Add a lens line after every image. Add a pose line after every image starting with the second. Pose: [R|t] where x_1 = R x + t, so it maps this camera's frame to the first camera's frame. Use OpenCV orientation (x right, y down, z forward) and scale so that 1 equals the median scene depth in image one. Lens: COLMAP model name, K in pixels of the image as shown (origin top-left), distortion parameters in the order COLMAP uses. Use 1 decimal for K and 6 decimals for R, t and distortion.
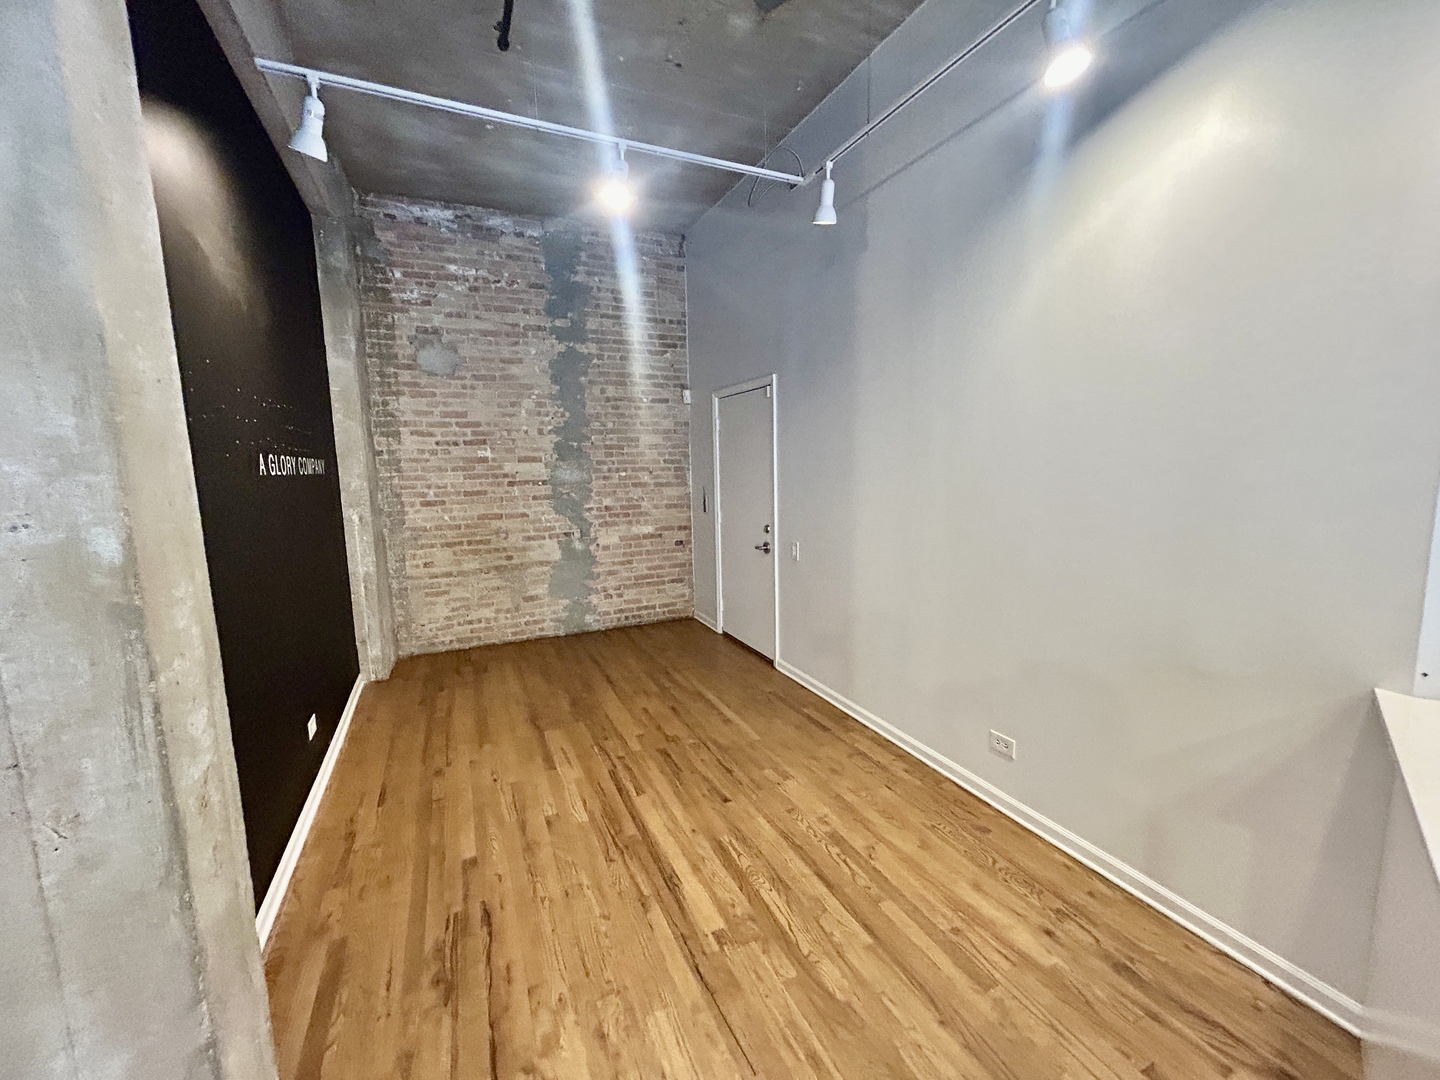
lens RADIAL K [[582.6, 0, 715.7], [0, 582.6, 538.1], [0, 0, 1]] dist [0.000308, -0.000185]
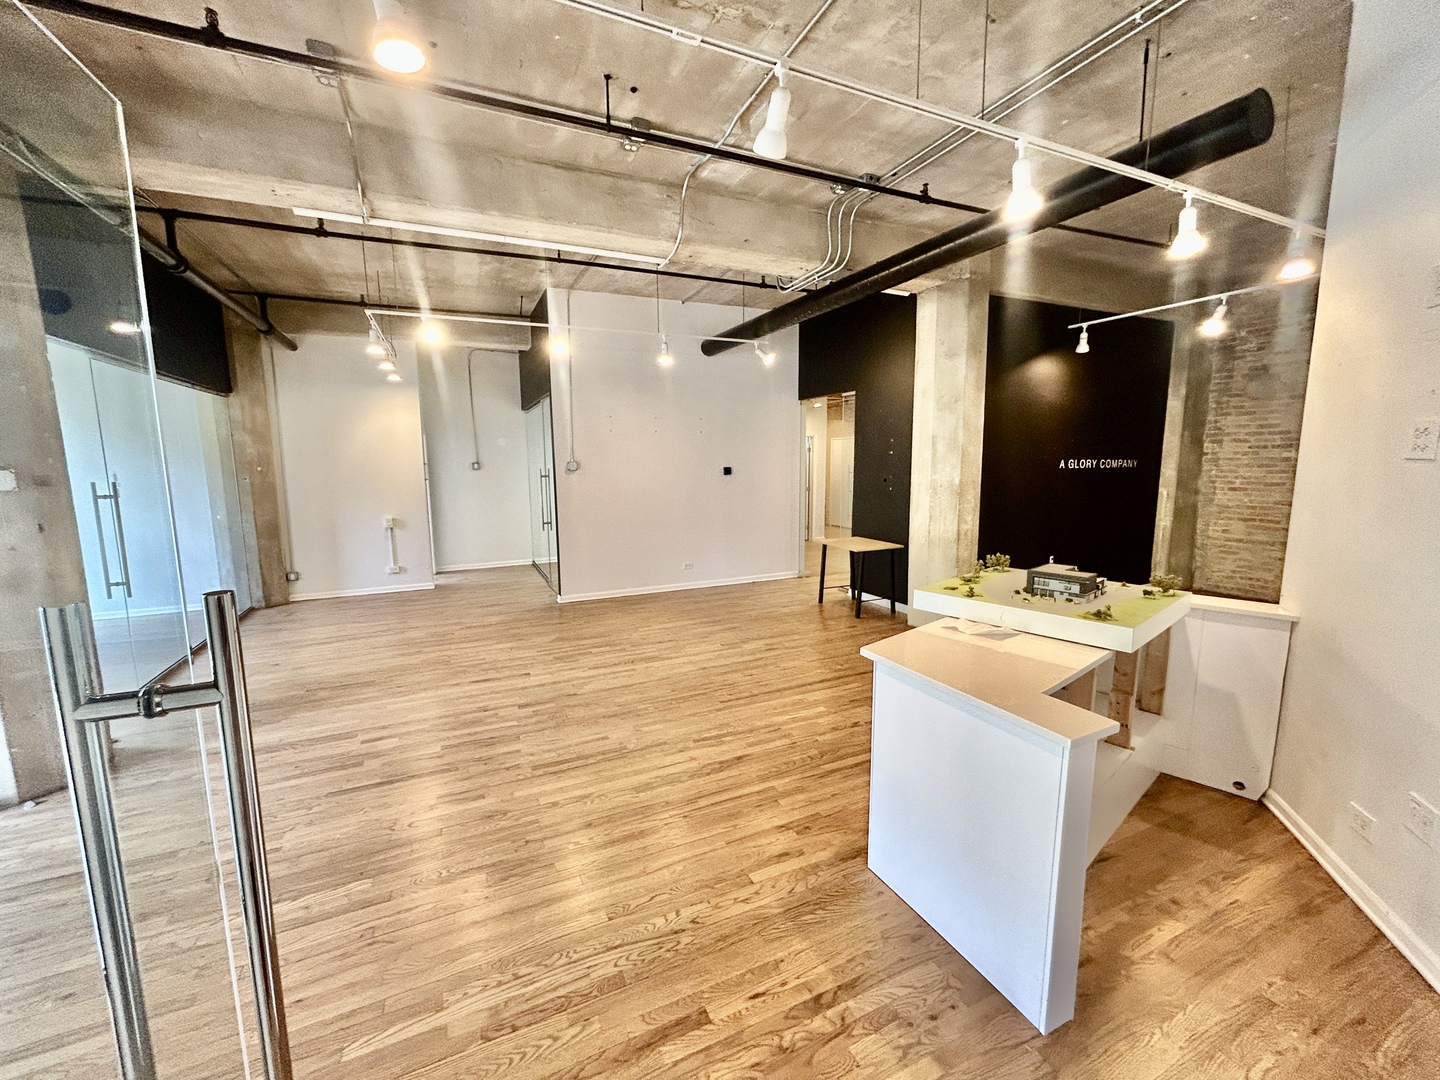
lens RADIAL K [[582.6, 0, 715.7], [0, 582.6, 538.1], [0, 0, 1]] dist [0.000308, -0.000185]
pose [[0.008856, 0.157467, -0.987485, 0.944200], [-0.115347, 0.981092, 0.155413, -0.016739], [0.993286, 0.112527, 0.026852, -0.299592]]
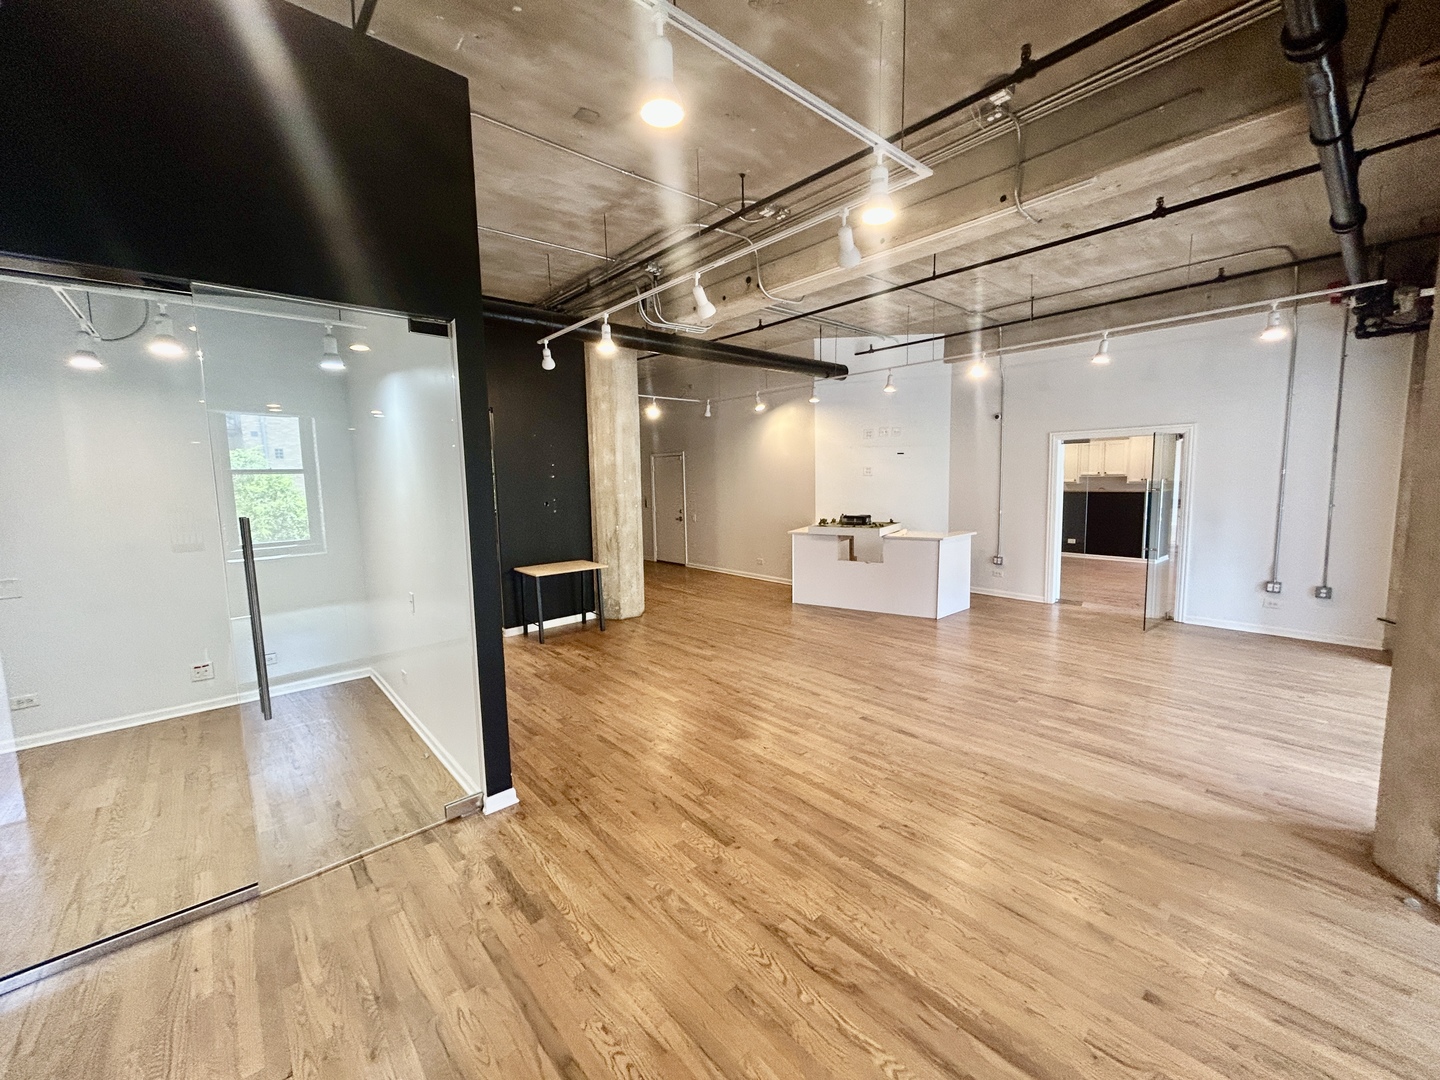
lens RADIAL K [[580.0, 0, 720.0], [0, 580.0, 540.0], [0, 0, 1]] dist [-0.000963, 0.000135]
pose [[0.955005, -0.033070, 0.294740, -0.456543], [0.039264, 0.999115, -0.015118, 0.141542], [-0.293979, 0.026010, 0.955458, -1.338815]]
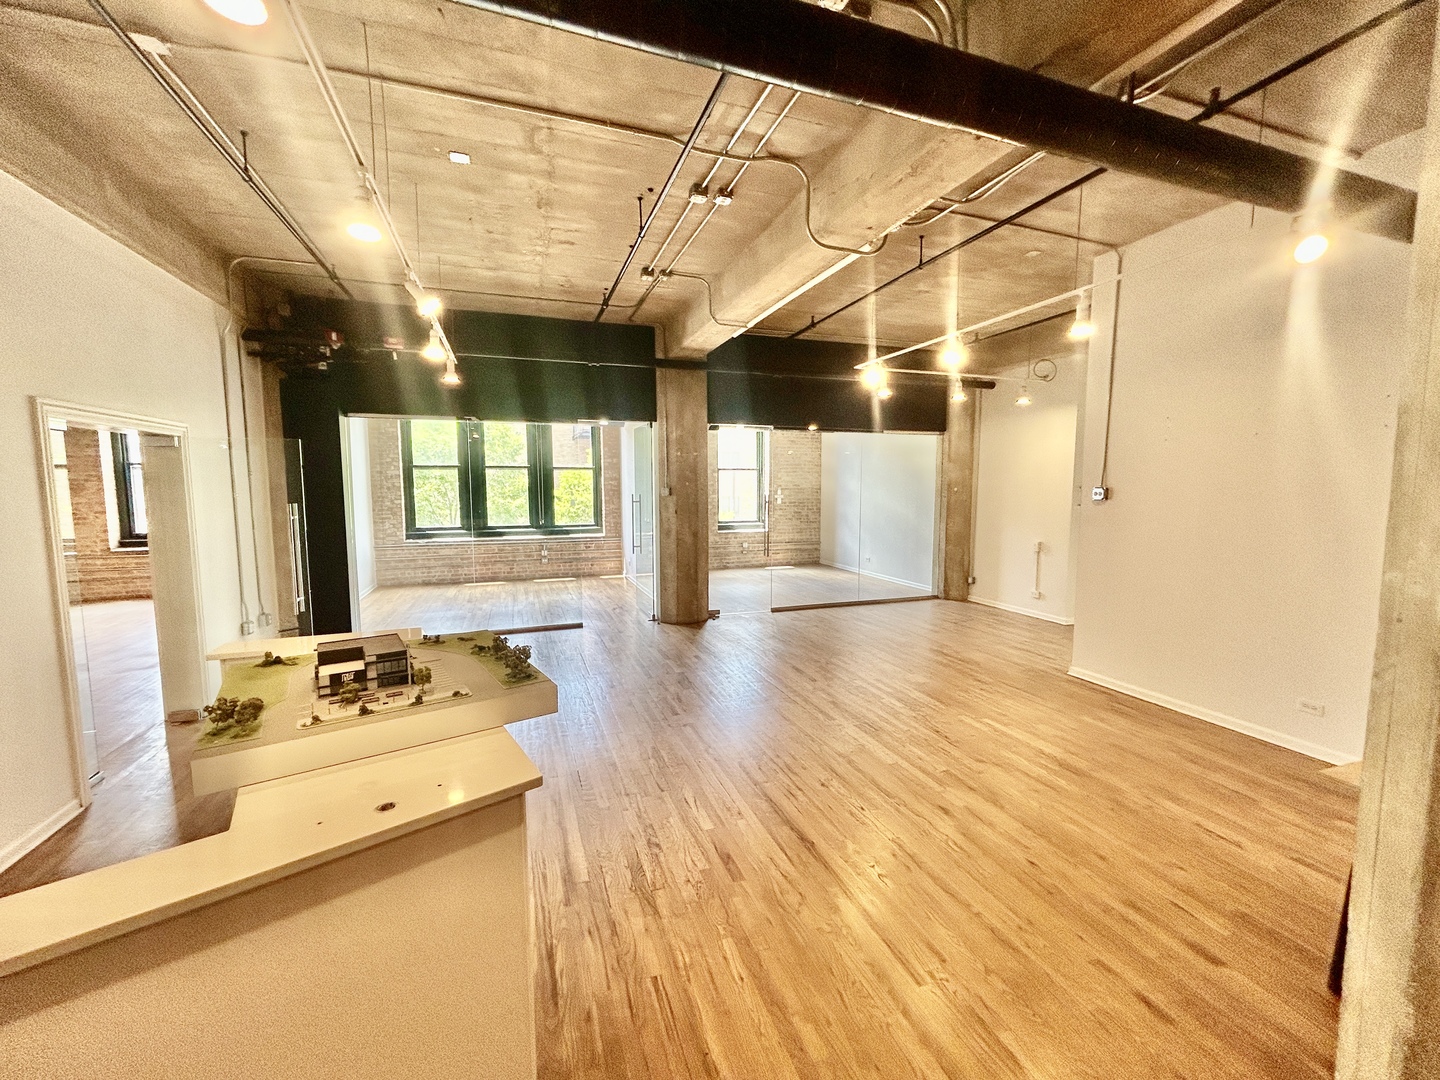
lens RADIAL K [[582.6, 0, 715.7], [0, 582.6, 538.1], [0, 0, 1]] dist [0.000308, -0.000185]
pose [[-0.996376, 0.014699, 0.083784, 0.081956], [0.032525, 0.975946, 0.215572, -0.095373], [-0.078600, 0.217516, -0.972887, 0.445030]]
